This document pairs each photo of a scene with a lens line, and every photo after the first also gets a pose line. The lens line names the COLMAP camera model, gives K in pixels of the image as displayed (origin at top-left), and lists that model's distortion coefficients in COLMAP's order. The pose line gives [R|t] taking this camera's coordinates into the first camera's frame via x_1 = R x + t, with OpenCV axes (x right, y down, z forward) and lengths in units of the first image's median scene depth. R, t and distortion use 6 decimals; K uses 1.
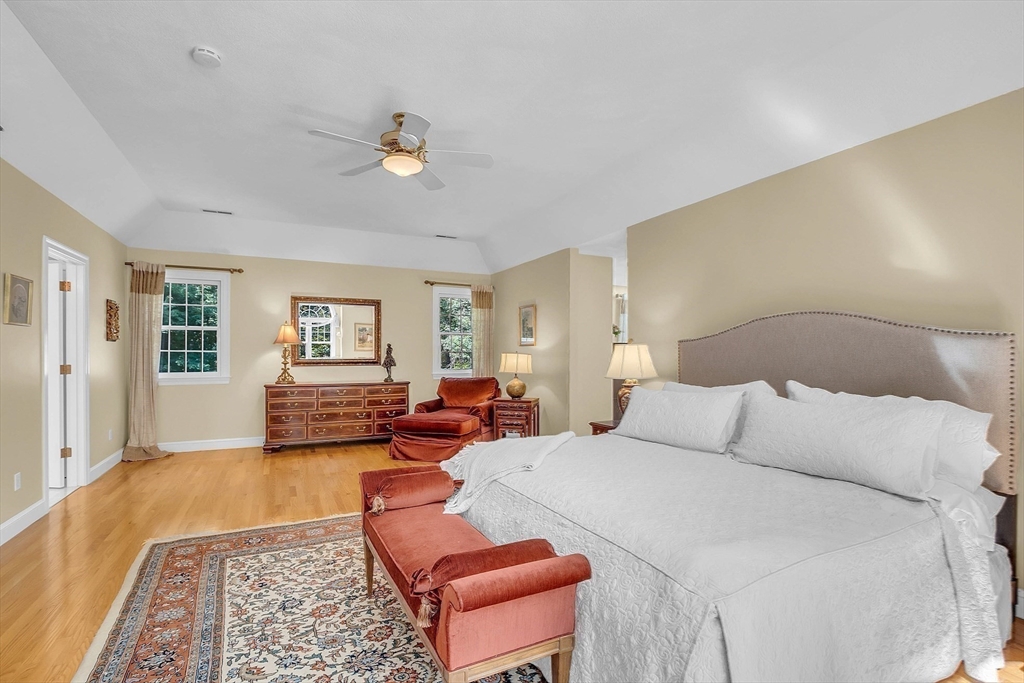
lens RADIAL K [[485.0, 0, 513.6], [0, 485.0, 351.2], [0, 0, 1]] dist [-0.014706, -0.000051]
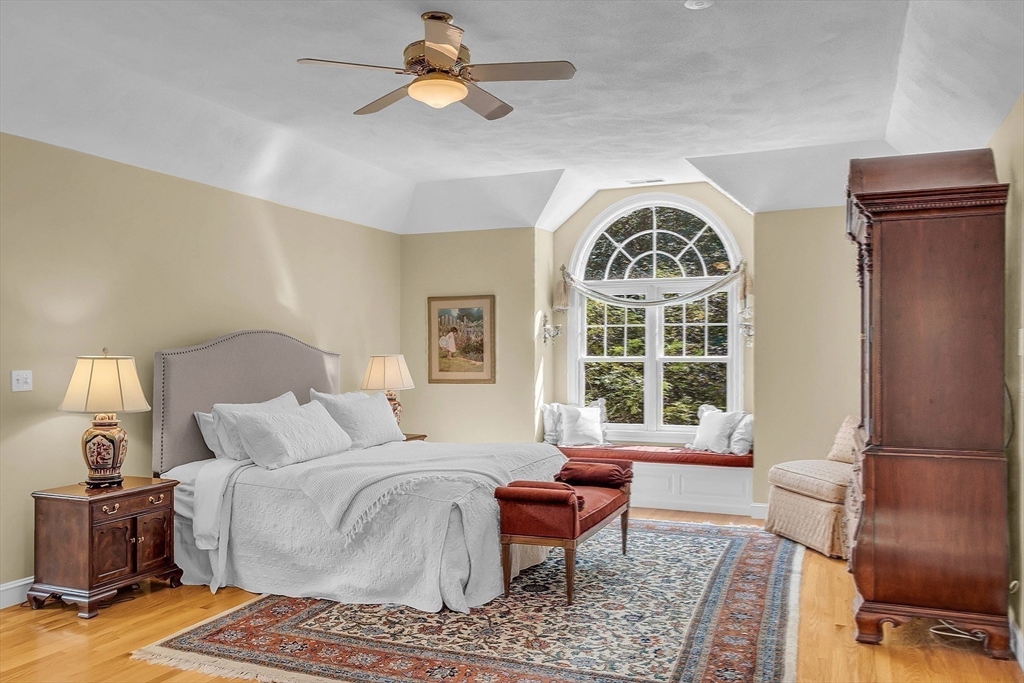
lens RADIAL K [[849.7, 0, 512.0], [0, 849.7, 341.5], [0, 0, 1]] dist [-0.002521, 0.003131]
pose [[-0.663641, 0.008608, 0.748002, -1.563383], [-0.001335, 0.999919, -0.012692, -0.036241], [-0.748050, -0.009422, -0.663575, 2.276454]]
